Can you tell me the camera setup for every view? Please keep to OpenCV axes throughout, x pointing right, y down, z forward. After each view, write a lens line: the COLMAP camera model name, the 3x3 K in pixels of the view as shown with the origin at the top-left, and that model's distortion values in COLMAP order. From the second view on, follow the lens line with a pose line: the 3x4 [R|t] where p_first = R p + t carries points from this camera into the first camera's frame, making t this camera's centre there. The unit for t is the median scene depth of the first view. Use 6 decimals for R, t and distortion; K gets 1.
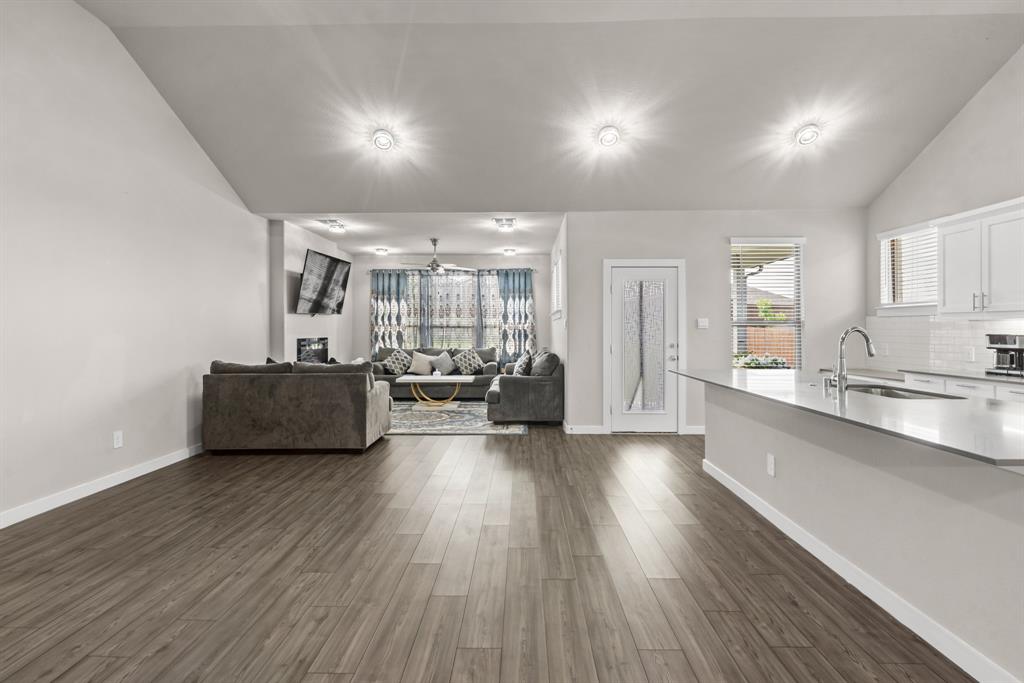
lens RADIAL K [[476.4, 0, 516.2], [0, 476.4, 327.1], [0, 0, 1]] dist [-0.001799, -0.000632]
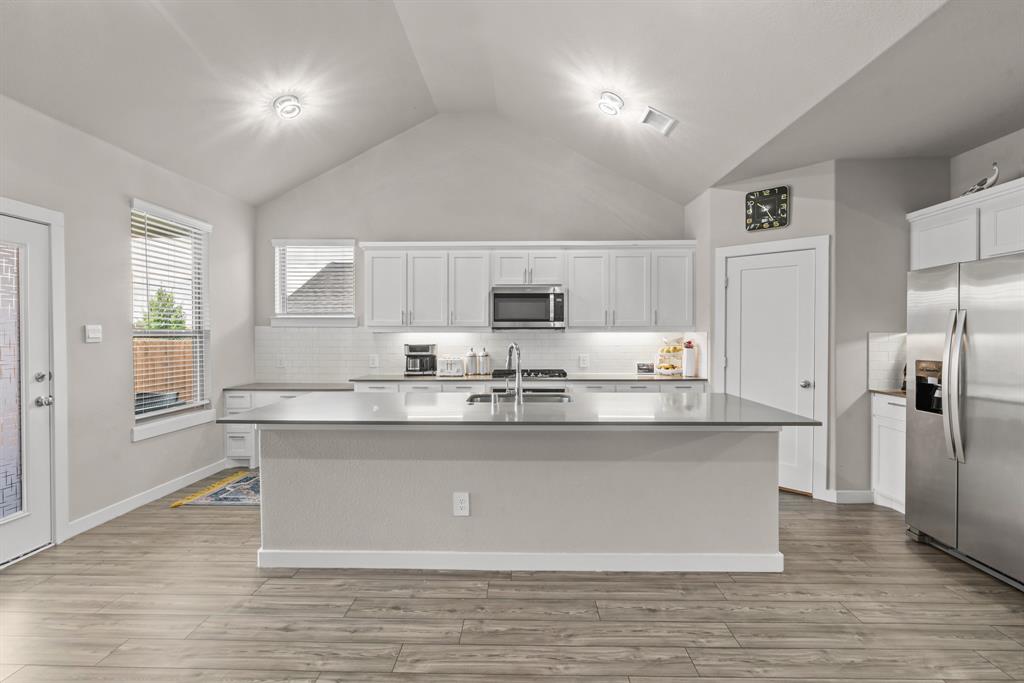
lens RADIAL K [[476.4, 0, 510.7], [0, 476.4, 336.1], [0, 0, 1]] dist [-0.001799, -0.000632]
pose [[0.012243, -0.006031, 0.999907, -0.129223], [-0.004794, 0.999970, 0.006090, -0.007692], [-0.999914, -0.004868, 0.012213, 0.363242]]
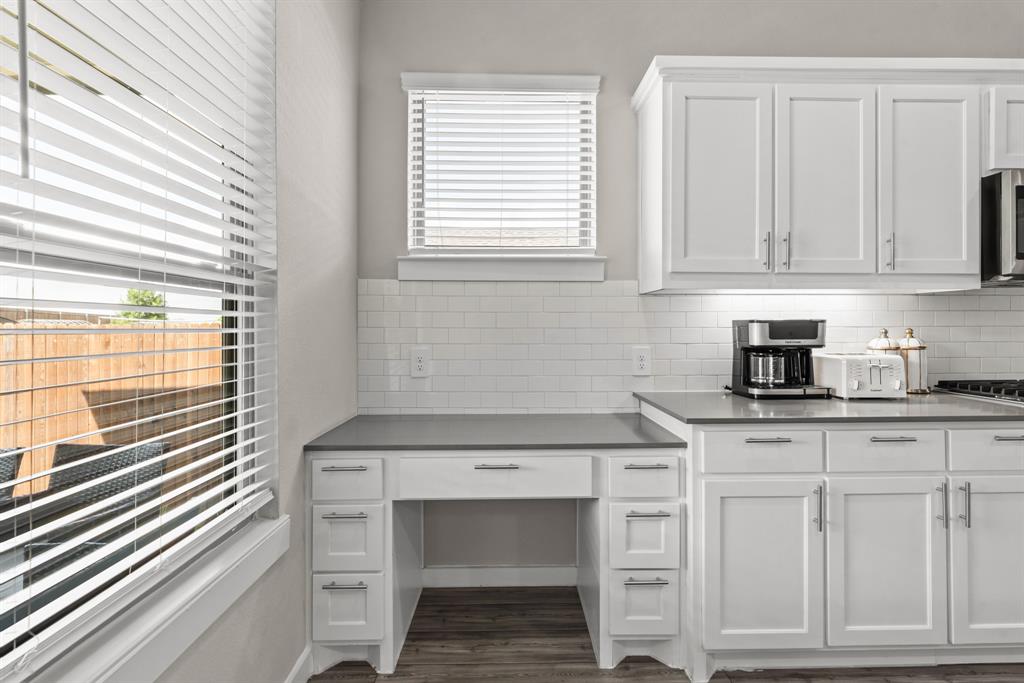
lens RADIAL K [[459.3, 0, 515.5], [0, 459.3, 324.9], [0, 0, 1]] dist [-0.001434, 0.001281]
pose [[-0.036929, 0.004688, 0.999307, 0.265588], [-0.004269, 0.999979, -0.004849, 0.012231], [-0.999309, -0.004445, -0.036908, 0.650518]]
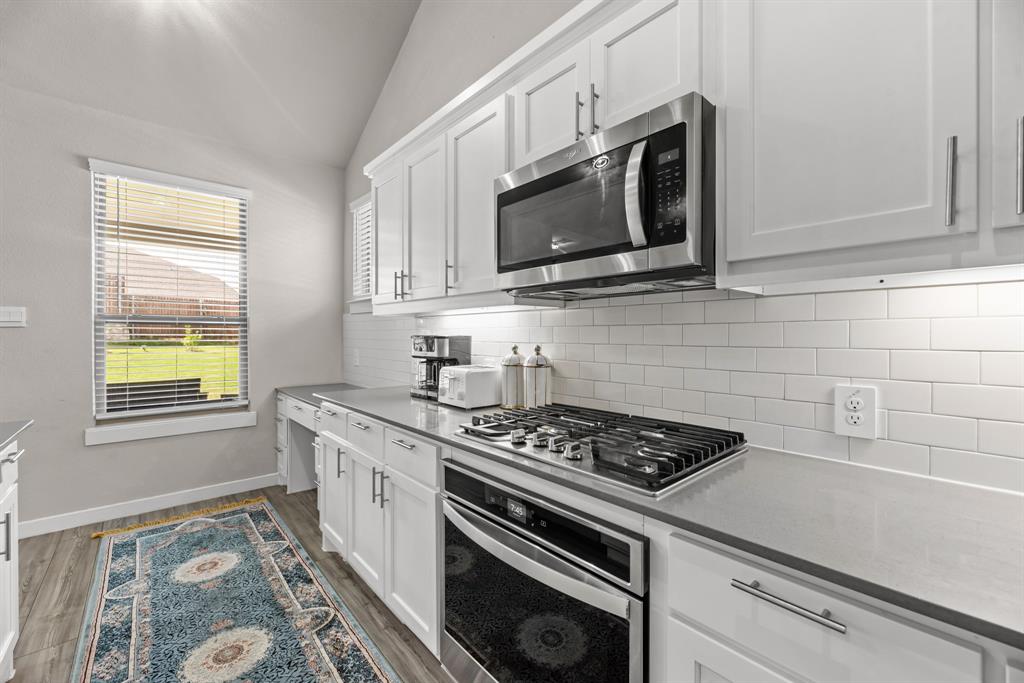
lens RADIAL K [[419.8, 0, 507.9], [0, 419.8, 334.8], [0, 0, 1]] dist [0.004140, 0.000262]
pose [[0.740932, -0.001060, 0.671579, 0.355249], [-0.004032, 0.999974, 0.006027, 0.004892], [-0.671568, -0.007173, 0.740909, 0.244196]]
